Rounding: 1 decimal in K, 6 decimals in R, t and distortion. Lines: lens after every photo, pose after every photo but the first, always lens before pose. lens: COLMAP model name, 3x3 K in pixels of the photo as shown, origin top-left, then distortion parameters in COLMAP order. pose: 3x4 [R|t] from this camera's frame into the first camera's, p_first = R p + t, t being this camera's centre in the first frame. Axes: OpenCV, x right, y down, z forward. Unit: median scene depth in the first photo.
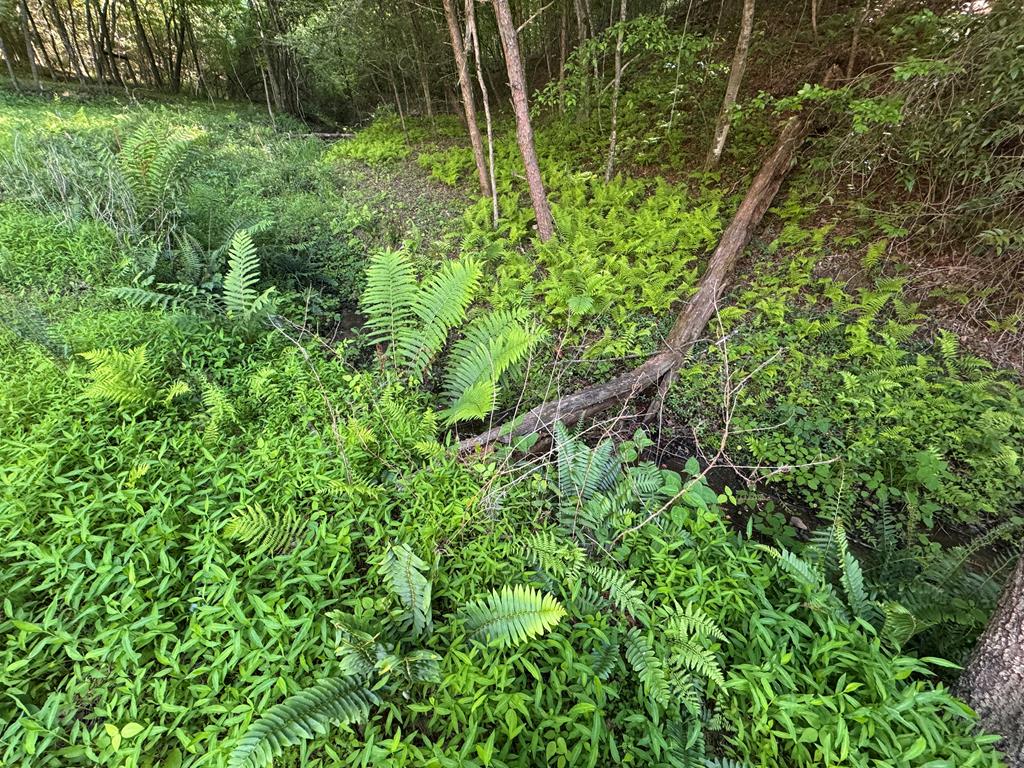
lens RADIAL K [[637.4, 0, 491.3], [0, 637.4, 389.0], [0, 0, 1]] dist [-0.001734, 0.001834]
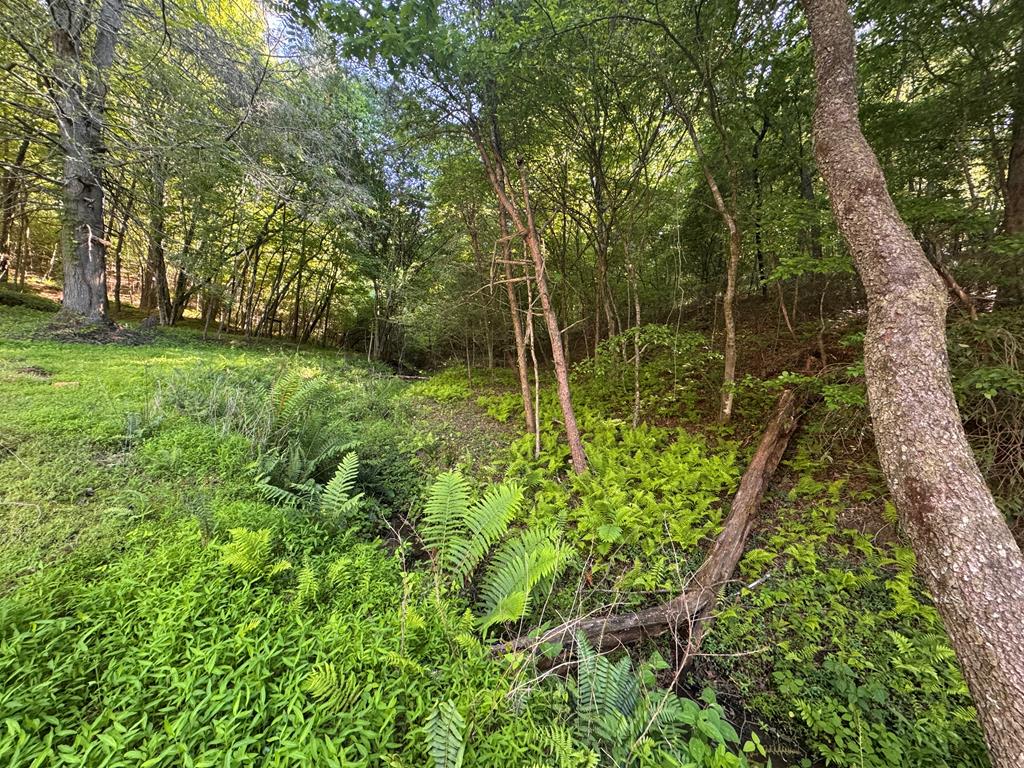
lens RADIAL K [[637.4, 0, 491.3], [0, 637.4, 389.0], [0, 0, 1]] dist [-0.001734, 0.001834]
pose [[0.994947, 0.070990, -0.071006, -0.002224], [-0.090922, 0.937033, -0.337197, 0.027887], [0.042597, 0.341949, 0.938753, -0.142097]]
